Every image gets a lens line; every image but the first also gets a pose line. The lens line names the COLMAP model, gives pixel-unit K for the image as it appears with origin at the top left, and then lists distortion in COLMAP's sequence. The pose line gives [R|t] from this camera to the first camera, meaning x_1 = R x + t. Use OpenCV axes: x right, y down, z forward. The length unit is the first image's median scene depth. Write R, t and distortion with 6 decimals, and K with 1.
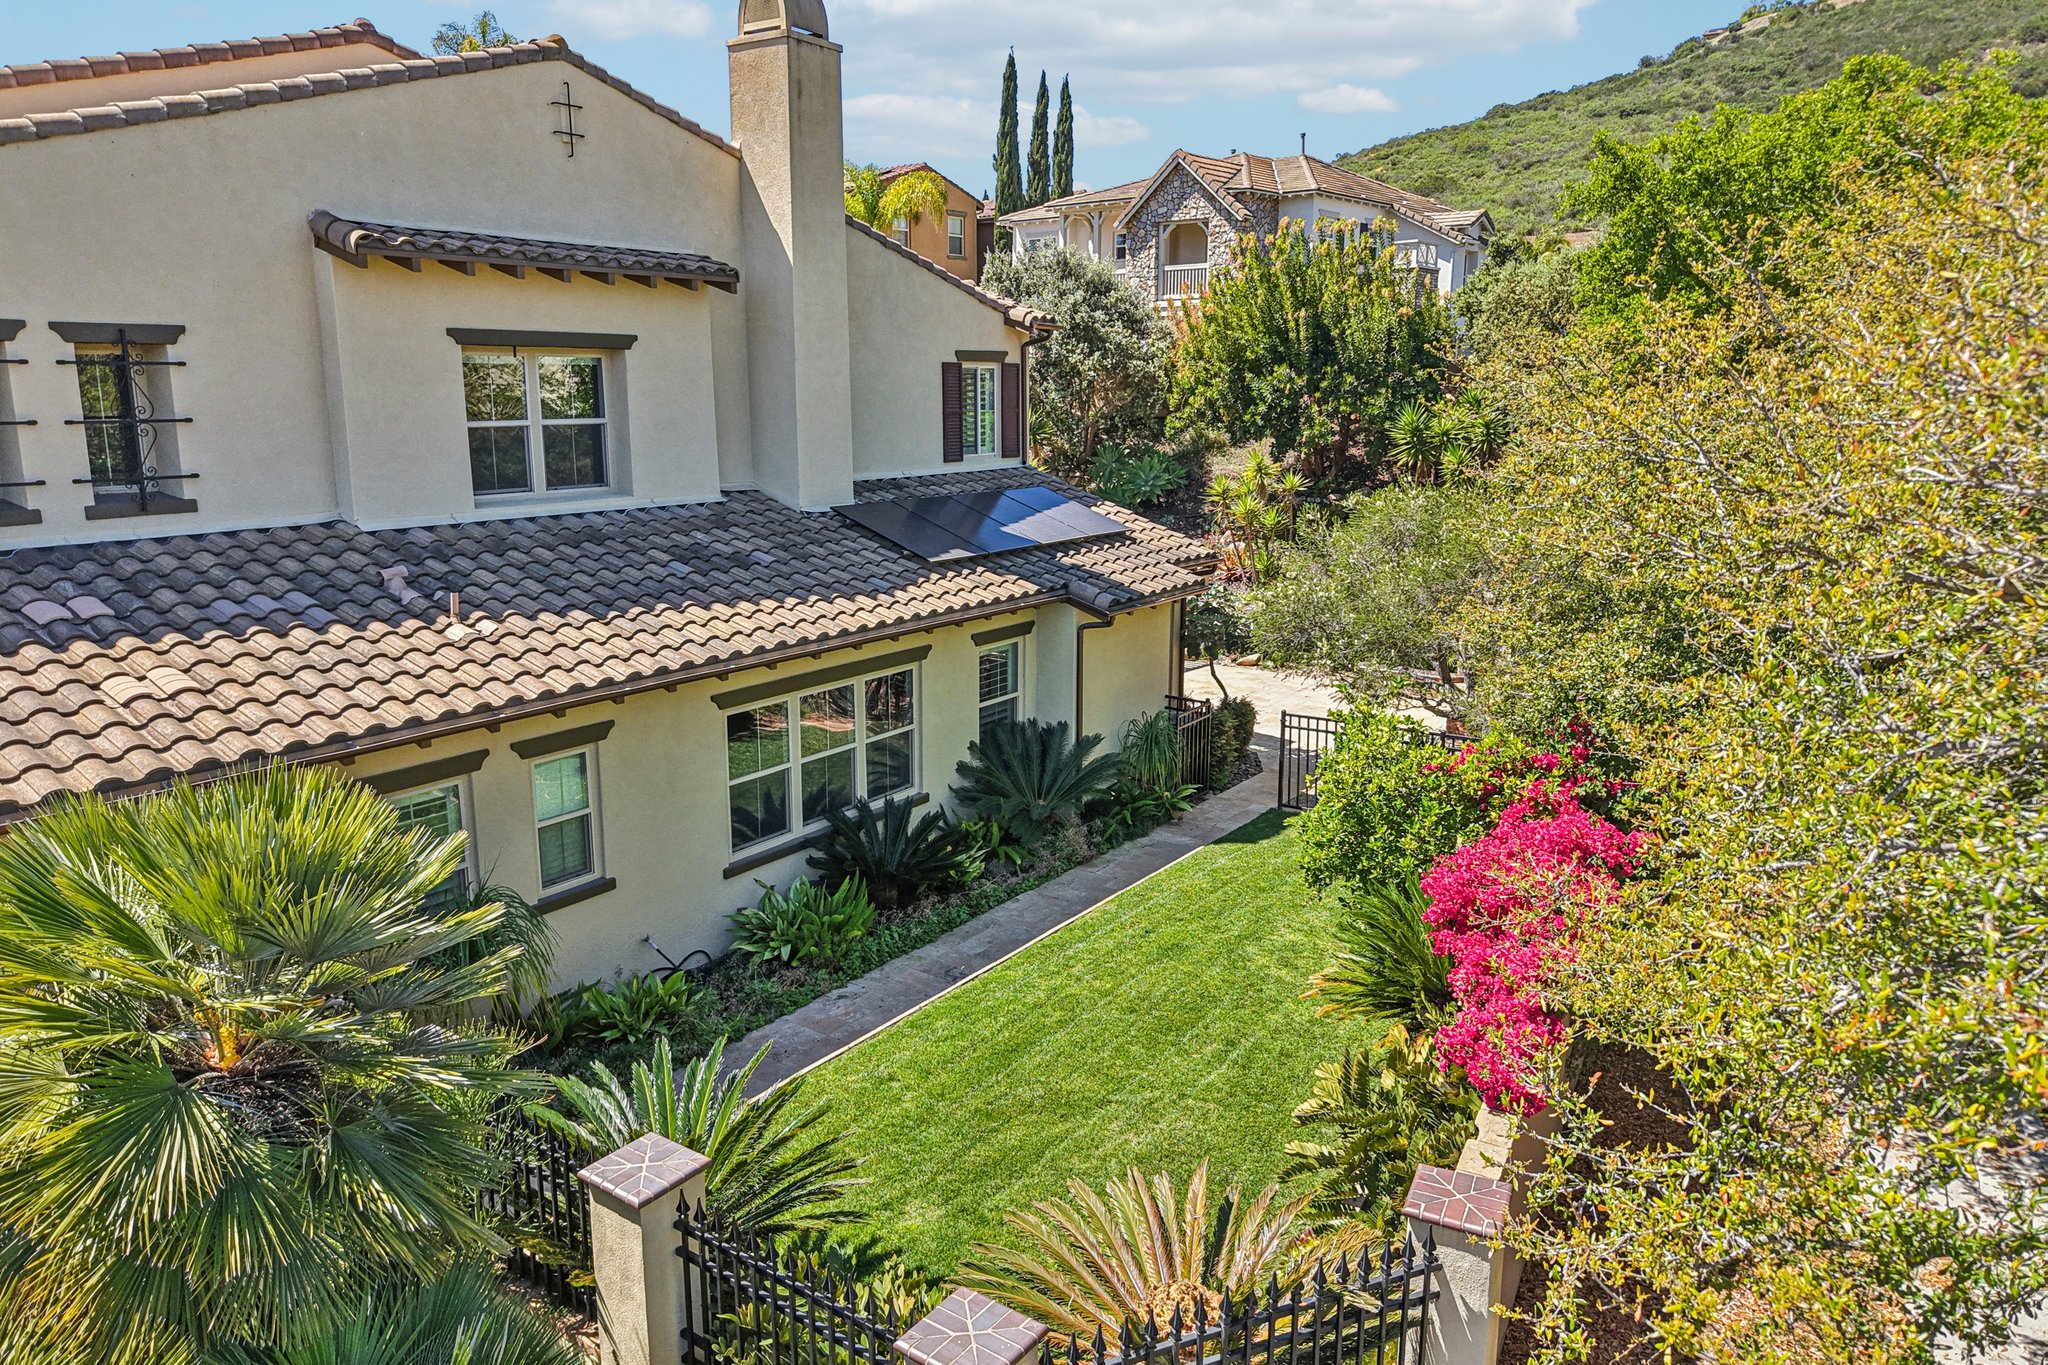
lens RADIAL K [[1364.8, 0, 1024.0], [0, 1364.8, 682.5], [0, 0, 1]] dist [0.110876, -0.169637]
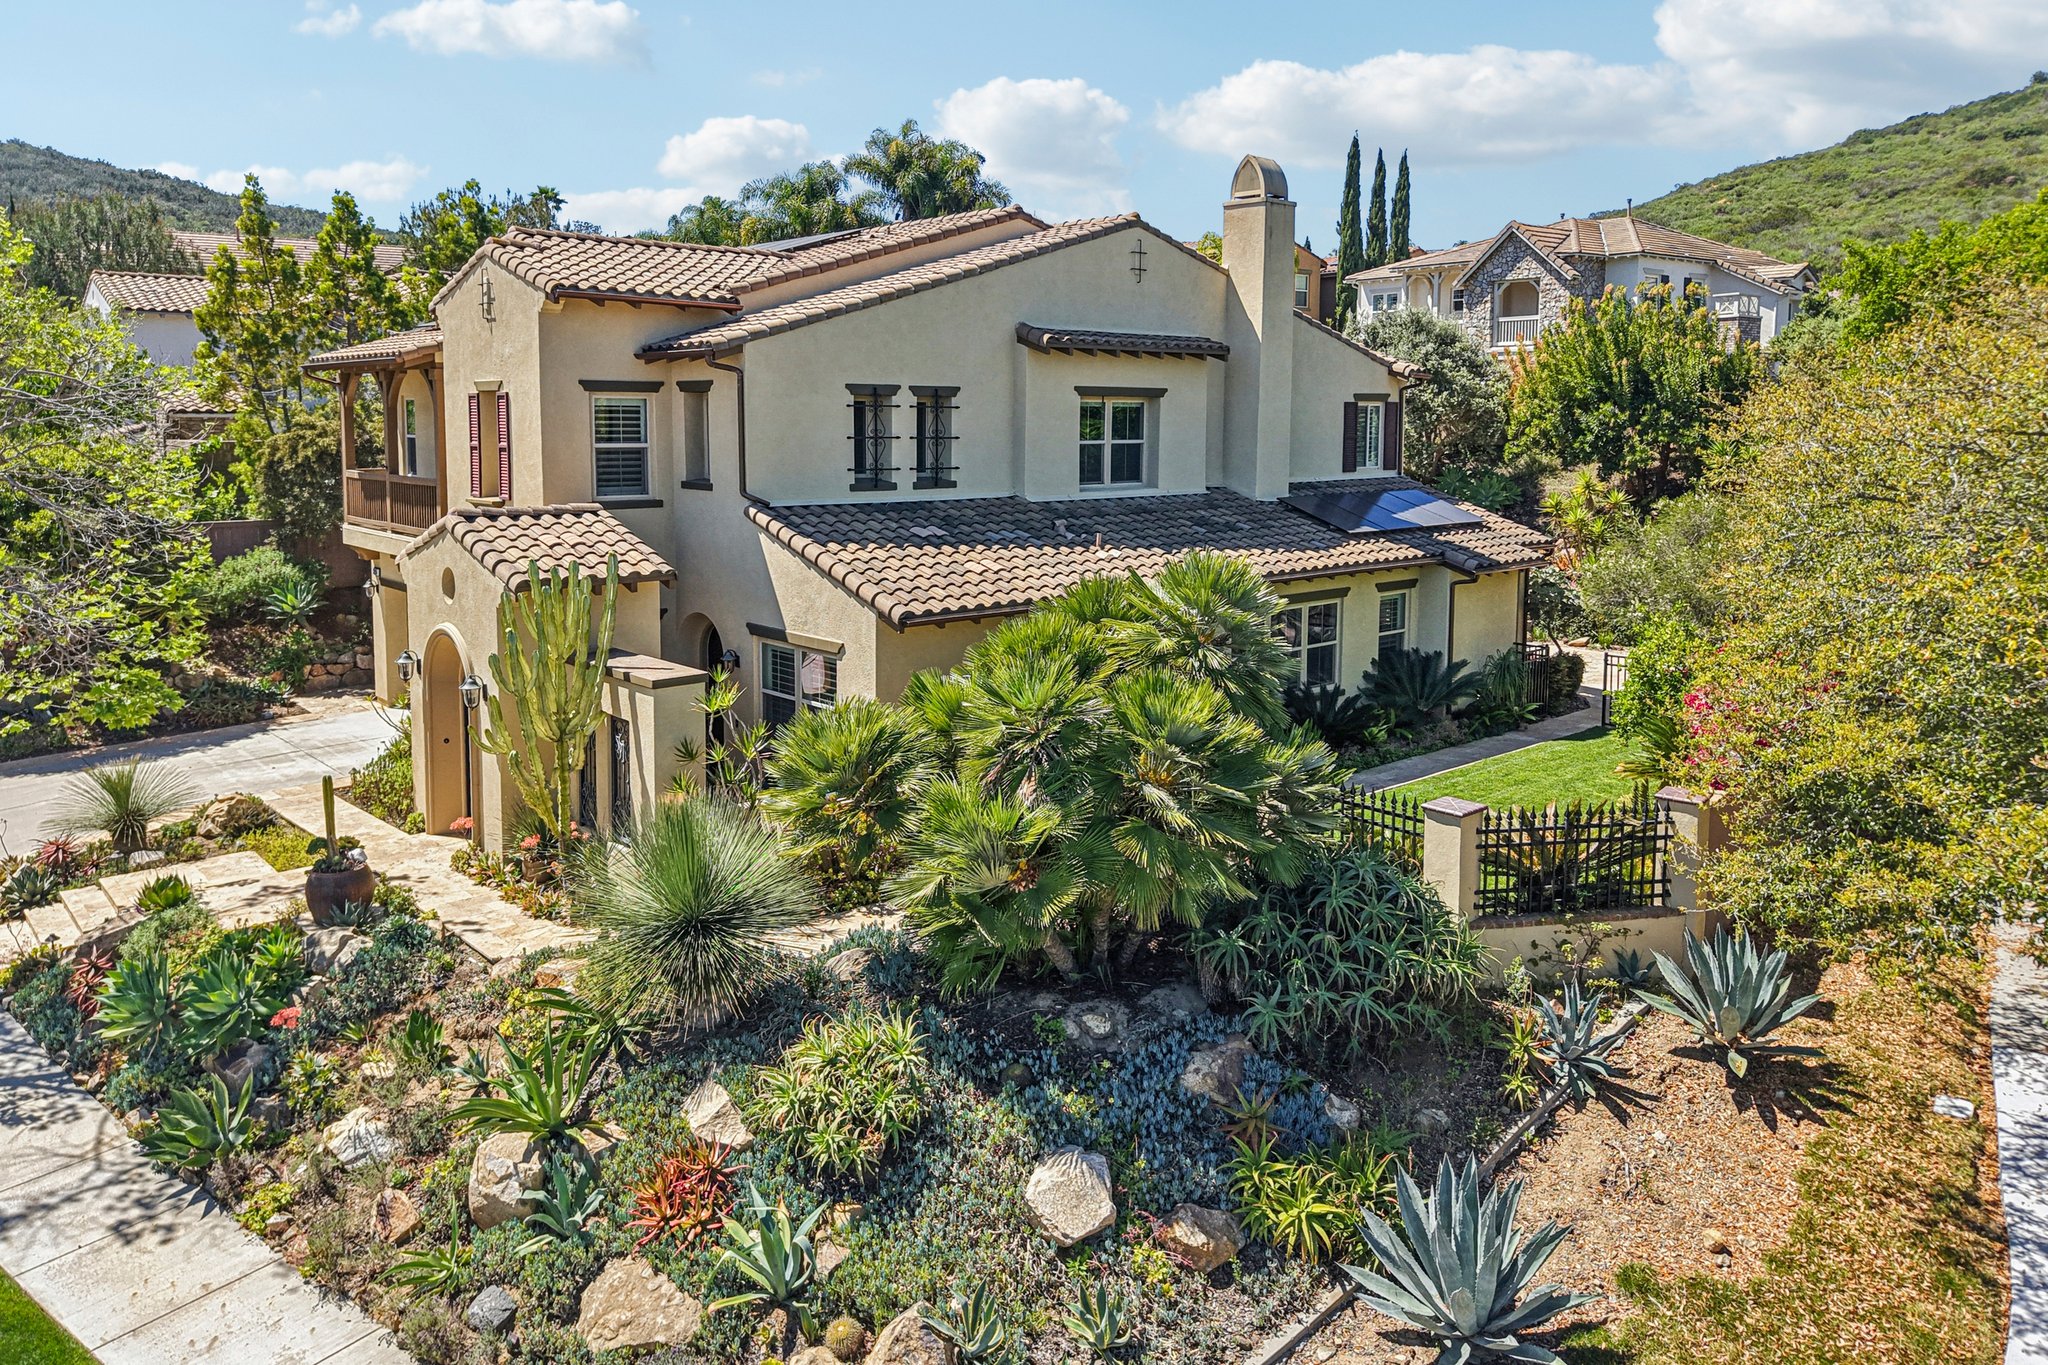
lens RADIAL K [[1404.0, 0, 1022.4], [0, 1404.0, 549.0], [0, 0, 1]] dist [0.023938, -0.006444]
pose [[0.976922, 0.021150, -0.212545, -0.049473], [-0.046761, 0.992124, -0.116205, 0.066258], [0.208413, 0.123462, 0.970217, -0.299743]]
